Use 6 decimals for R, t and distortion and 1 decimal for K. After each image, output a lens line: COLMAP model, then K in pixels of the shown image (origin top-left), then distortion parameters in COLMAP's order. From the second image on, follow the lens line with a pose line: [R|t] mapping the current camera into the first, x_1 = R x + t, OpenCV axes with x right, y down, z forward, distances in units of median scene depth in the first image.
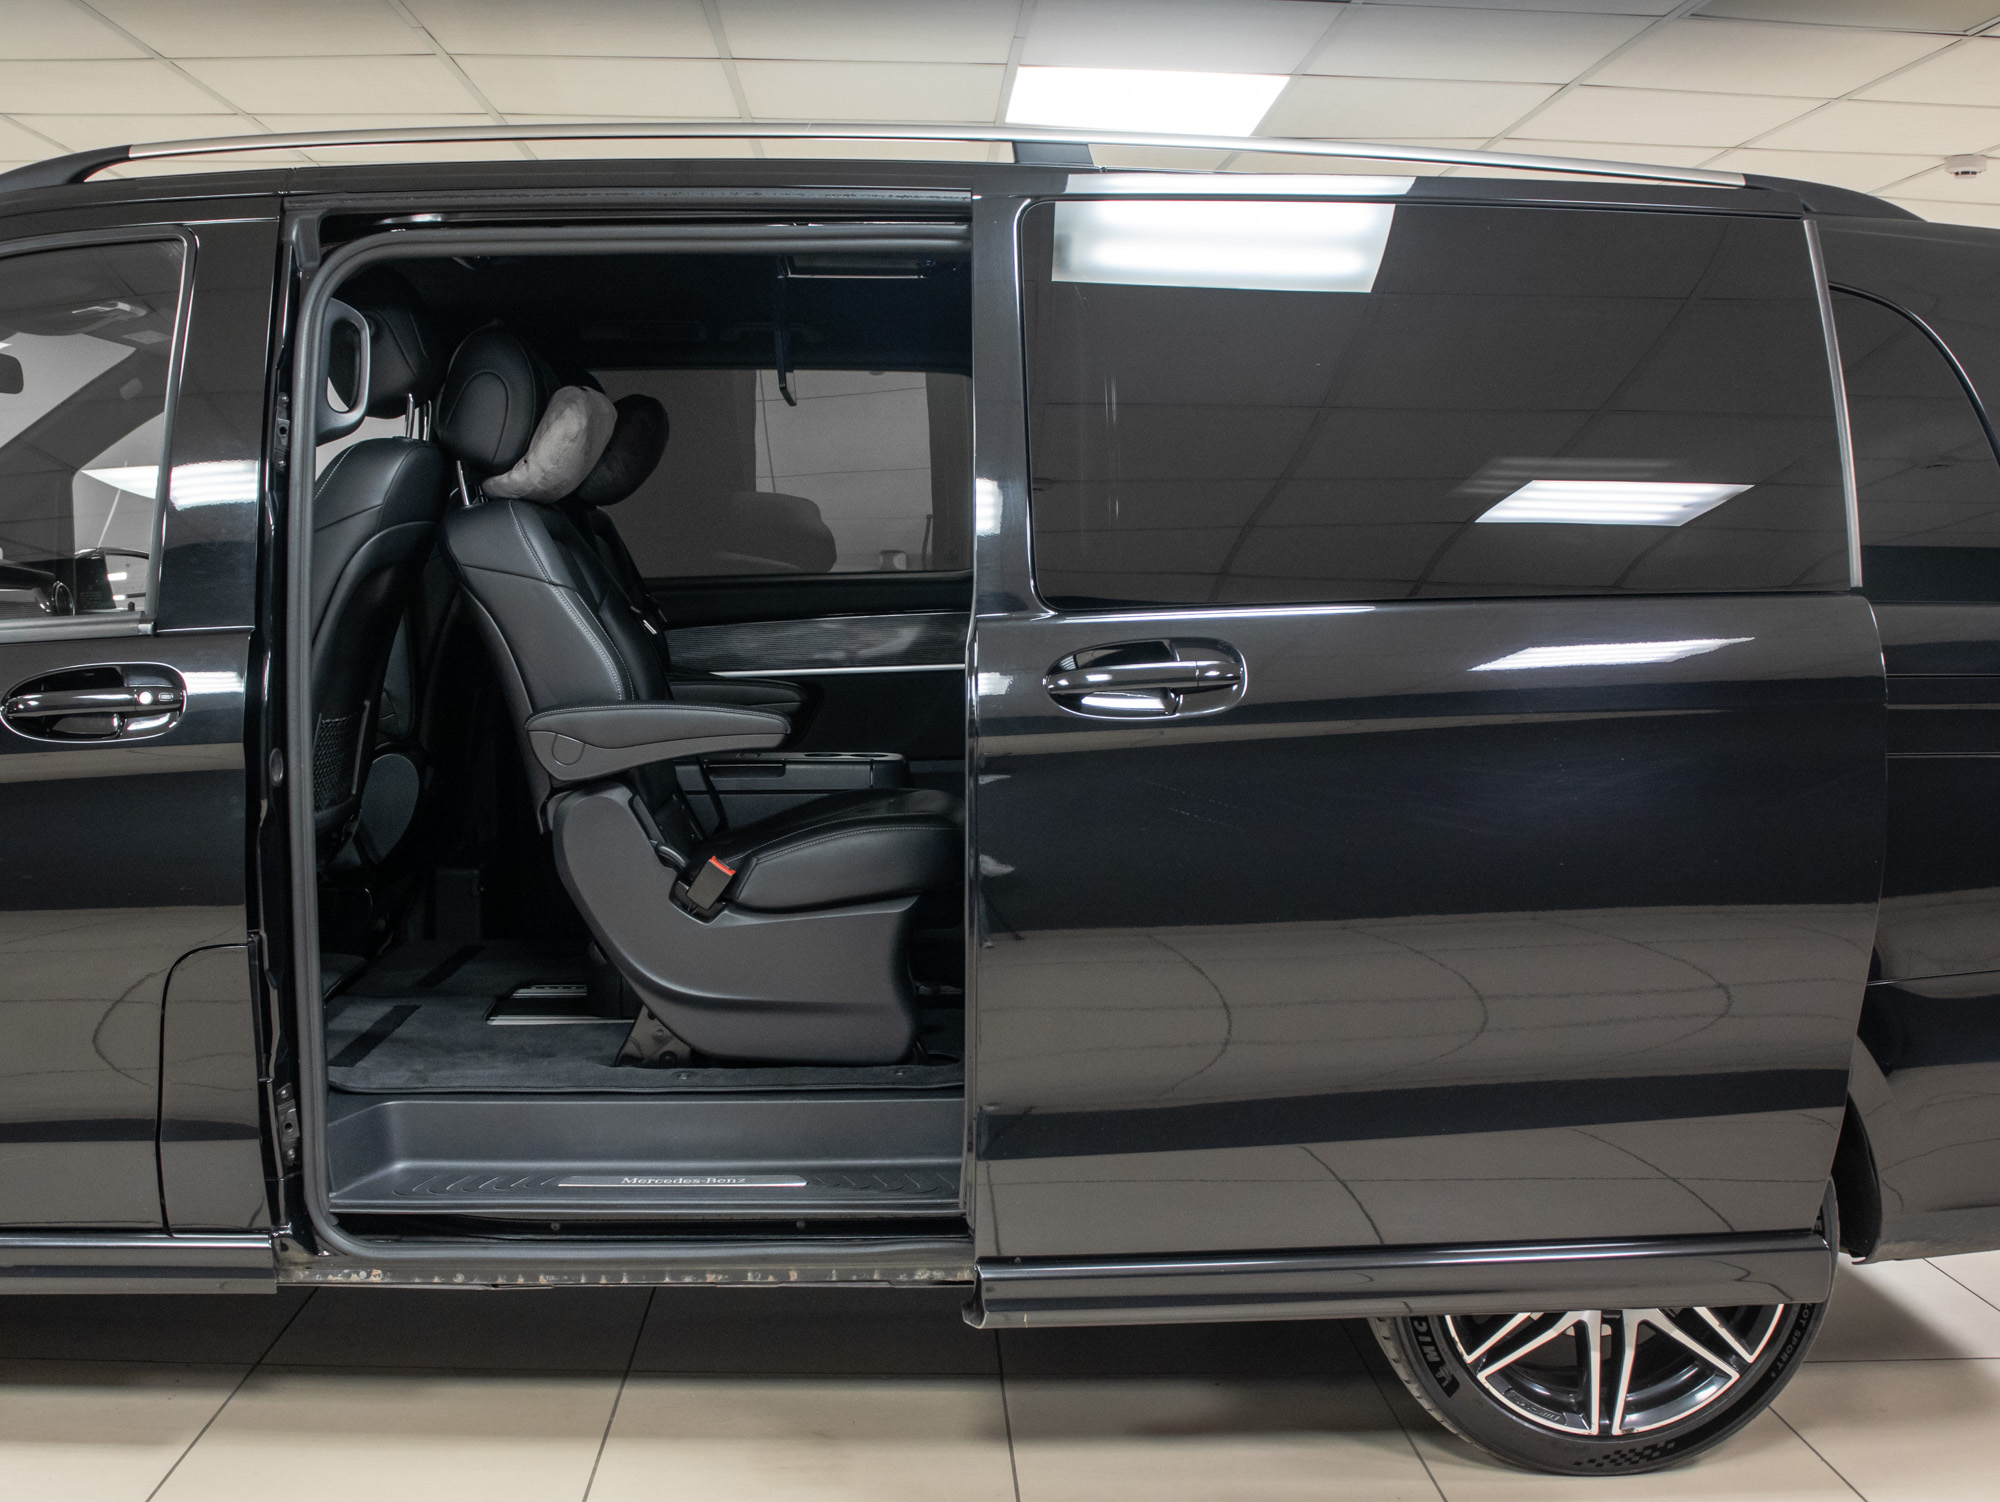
lens RADIAL K [[2164.0, 0, 1005.0], [0, 2164.0, 760.1], [0, 0, 1]] dist [-0.104543, 0.000000]
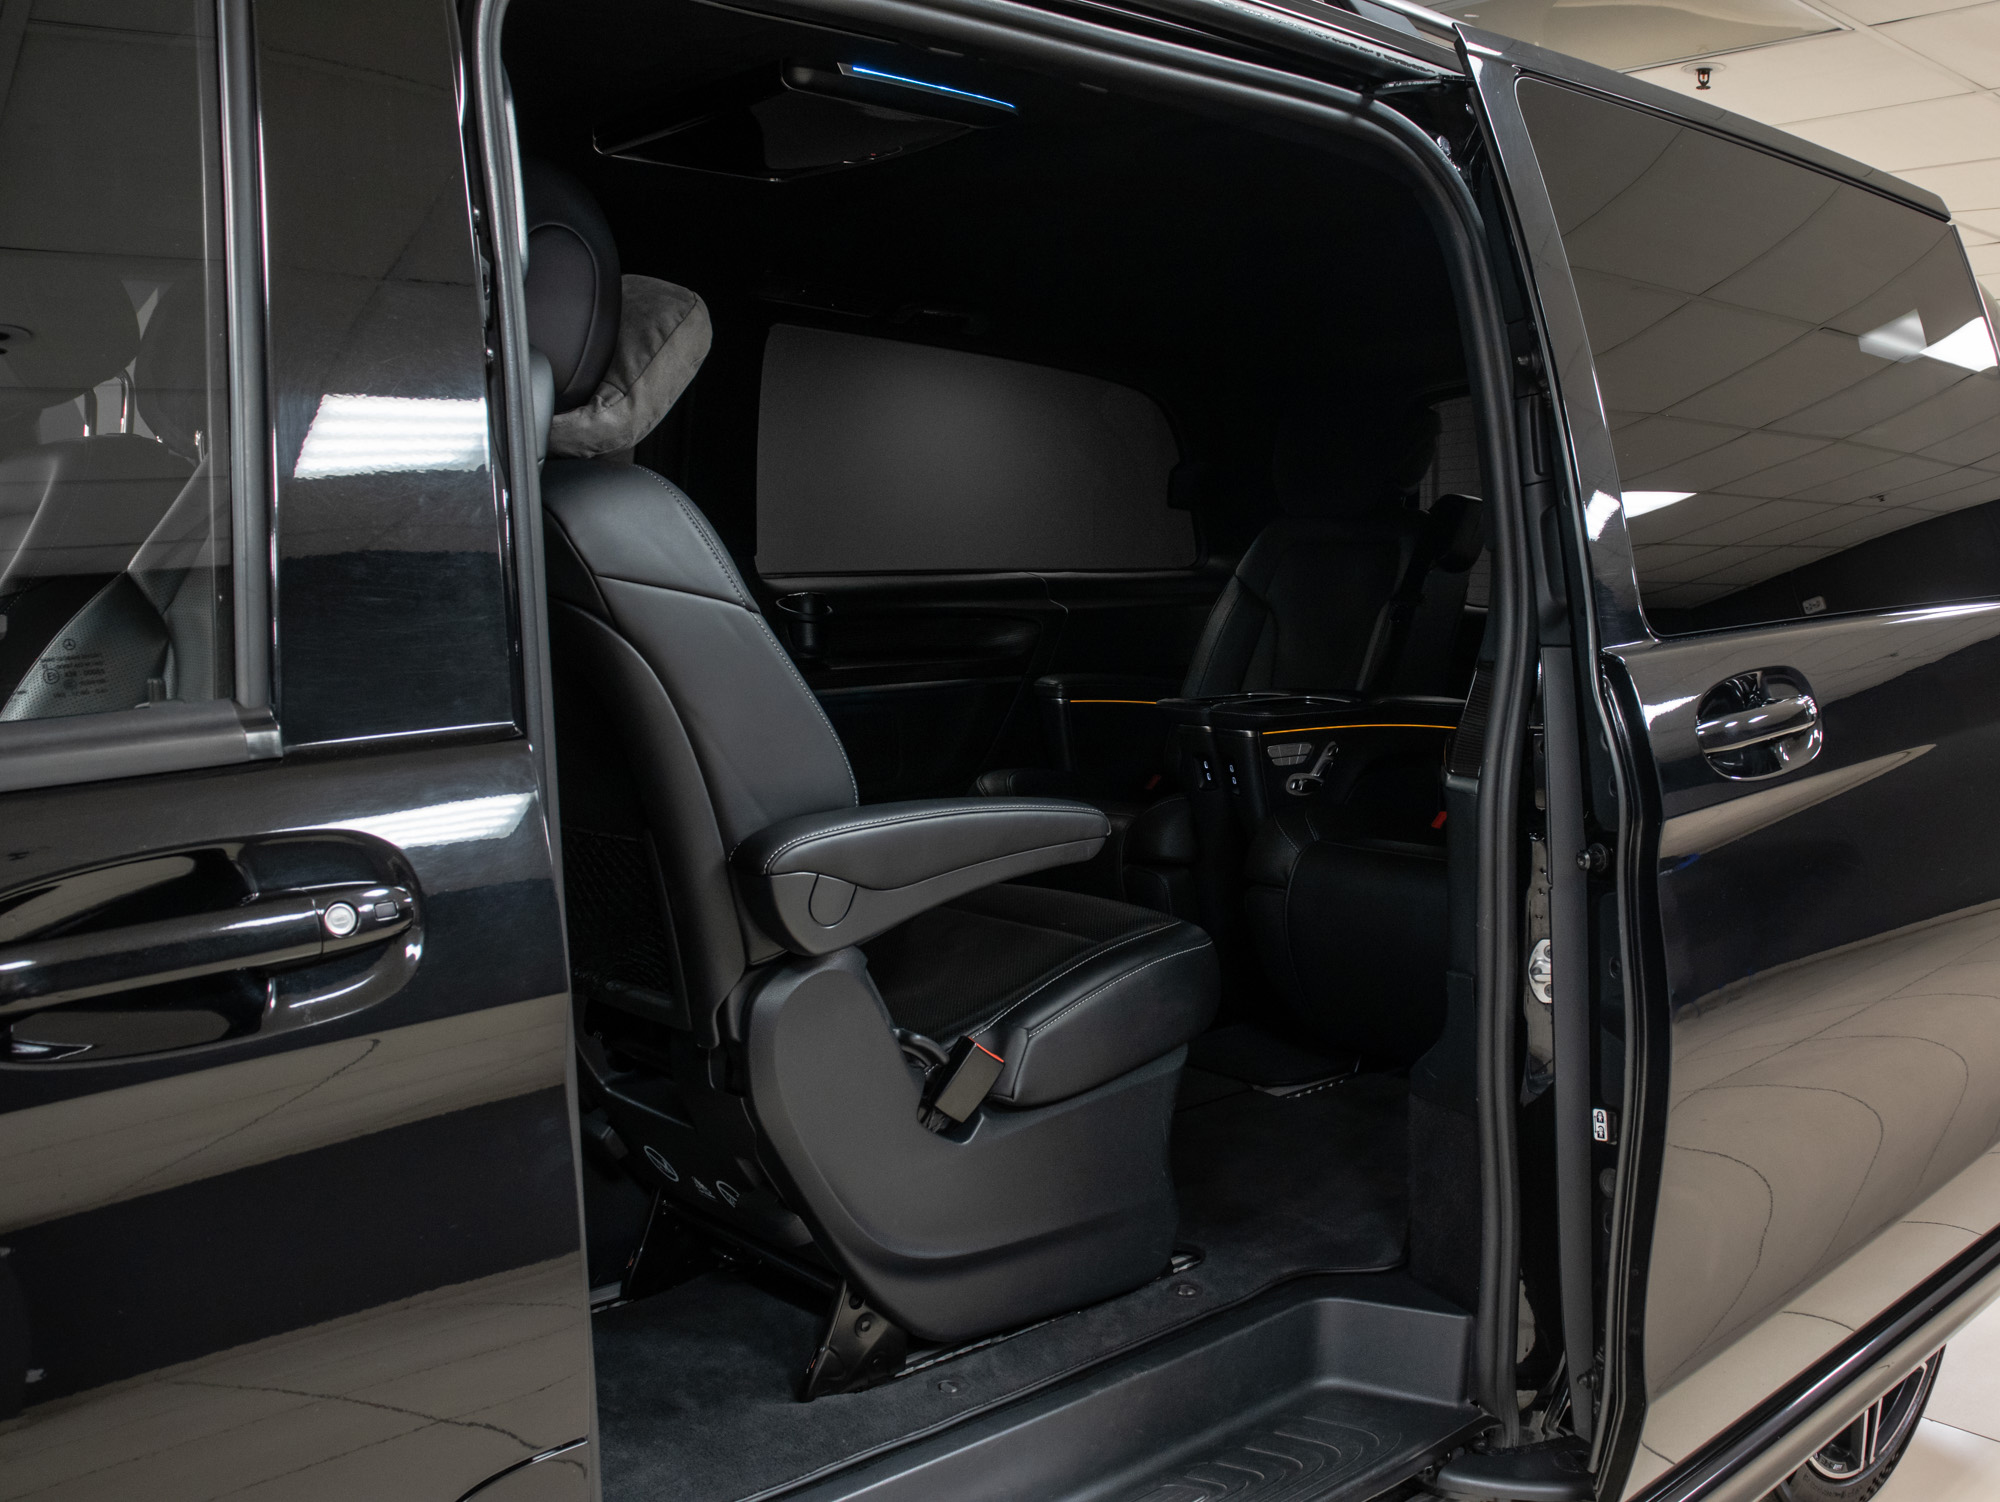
lens RADIAL K [[1821.1, 0, 1163.4], [0, 1821.1, 761.0], [0, 0, 1]] dist [-0.091258, 0.011503]
pose [[0.747147, -0.069856, 0.660977, -0.470717], [0.057735, 0.997524, 0.040162, -0.058298], [-0.662146, 0.008155, 0.749330, 0.599881]]
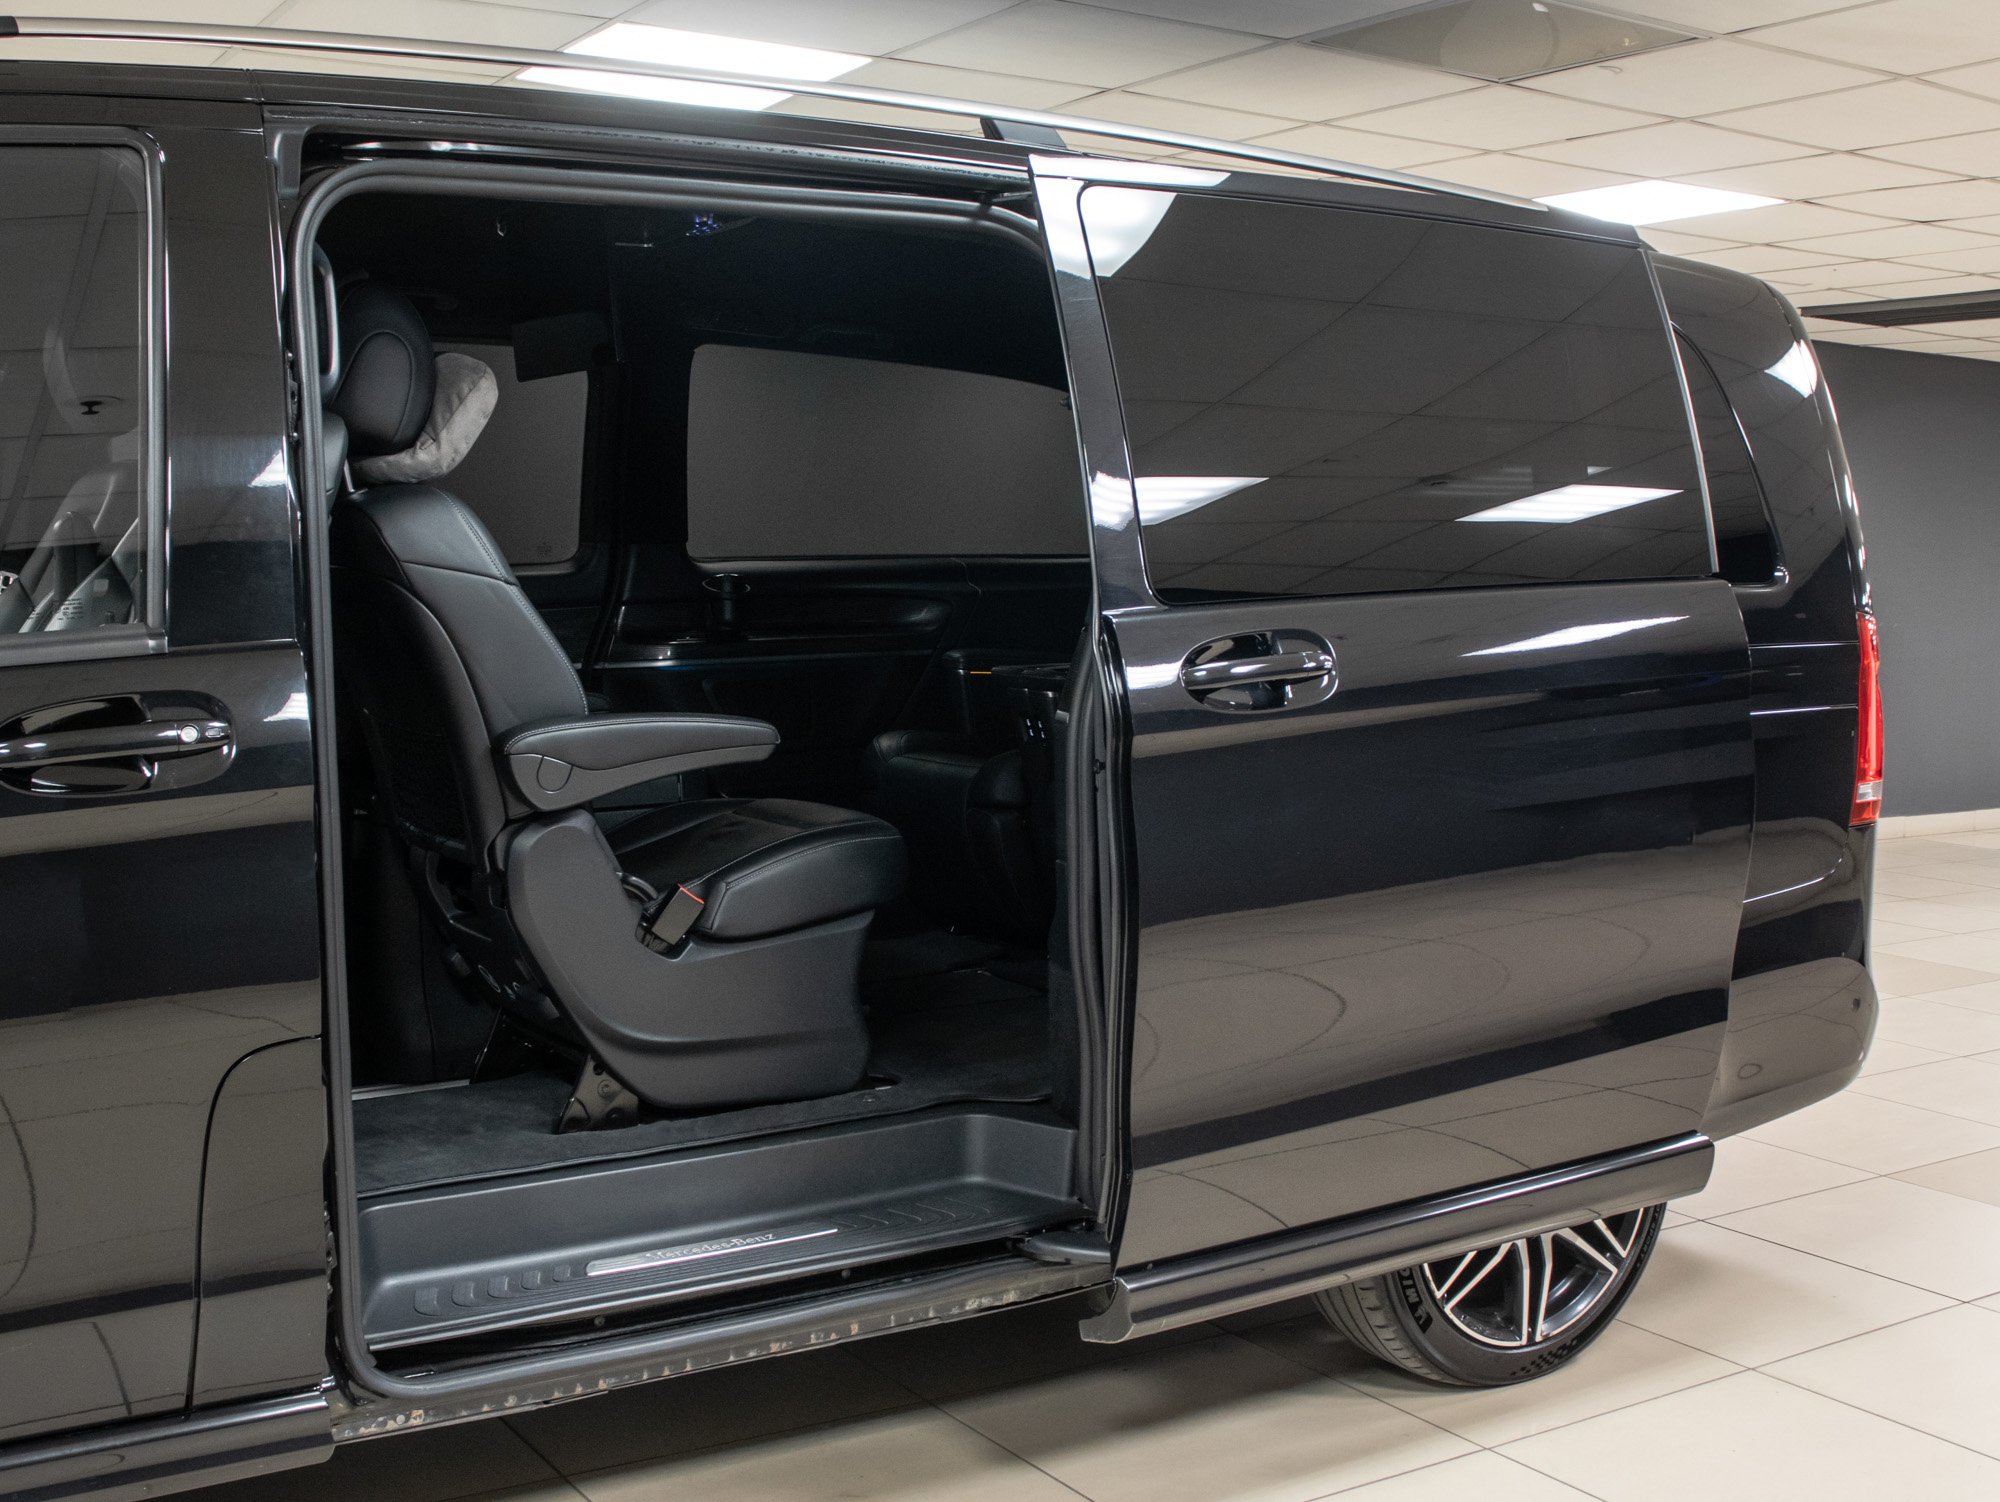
lens RADIAL K [[2164.0, 0, 992.3], [0, 2164.0, 751.8], [0, 0, 1]] dist [-0.104543, 0.000000]
pose [[0.869473, -0.045621, 0.491870, -0.493138], [0.043687, 0.998926, 0.015426, -0.020262], [-0.492045, 0.008075, 0.870532, 0.164517]]
